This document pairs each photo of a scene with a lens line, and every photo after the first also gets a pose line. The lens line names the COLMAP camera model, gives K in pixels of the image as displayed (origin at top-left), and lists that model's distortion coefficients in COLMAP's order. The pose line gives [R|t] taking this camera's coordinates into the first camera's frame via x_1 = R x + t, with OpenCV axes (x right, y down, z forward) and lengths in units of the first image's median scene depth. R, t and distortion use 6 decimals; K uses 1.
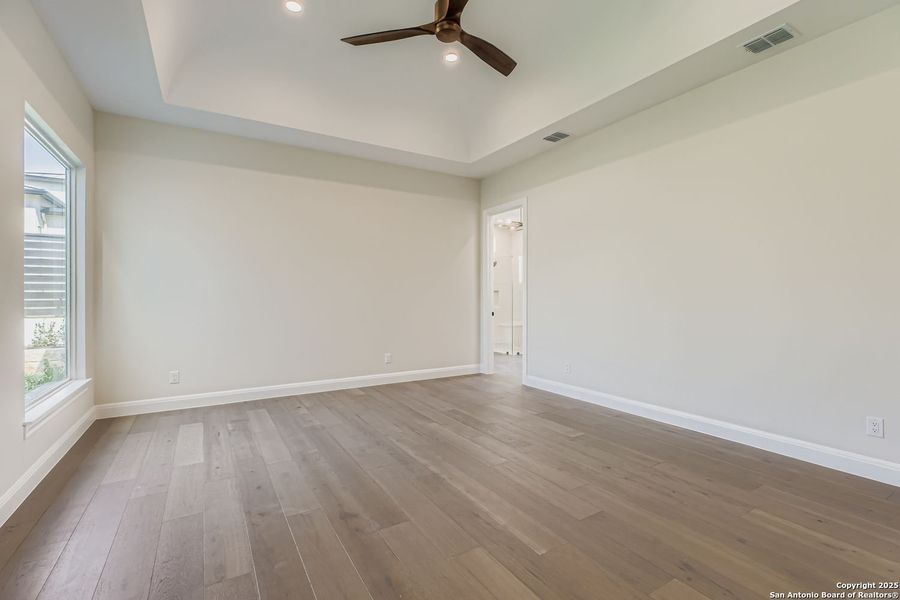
lens RADIAL K [[411.7, 0, 454.4], [0, 411.7, 299.5], [0, 0, 1]] dist [0.001274, 0.000290]
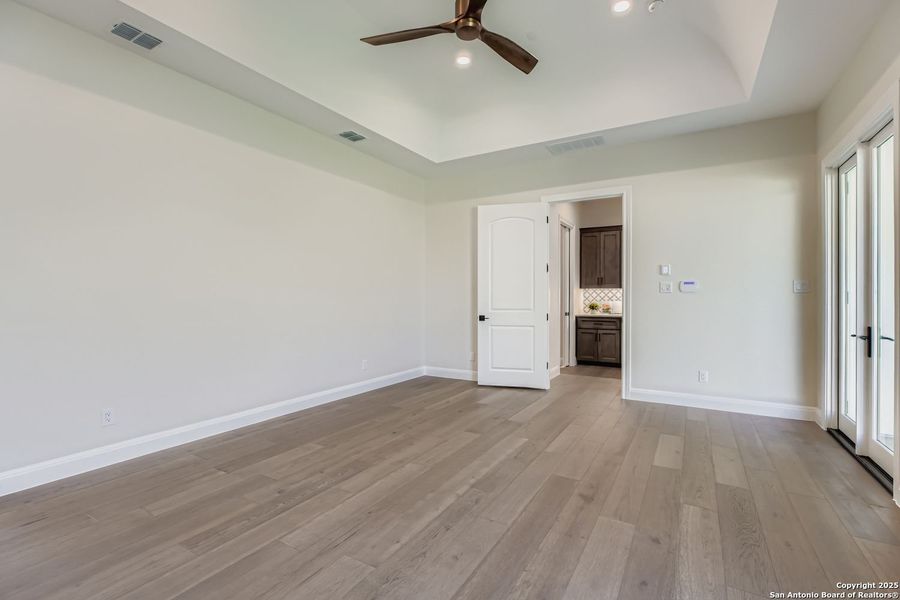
lens RADIAL K [[411.7, 0, 454.5], [0, 411.7, 298.3], [0, 0, 1]] dist [0.001274, 0.000290]
pose [[-0.473649, -0.000586, 0.880714, -0.755357], [0.004653, 0.999984, 0.003168, -0.008042], [-0.880701, 0.005599, -0.473639, 1.303844]]
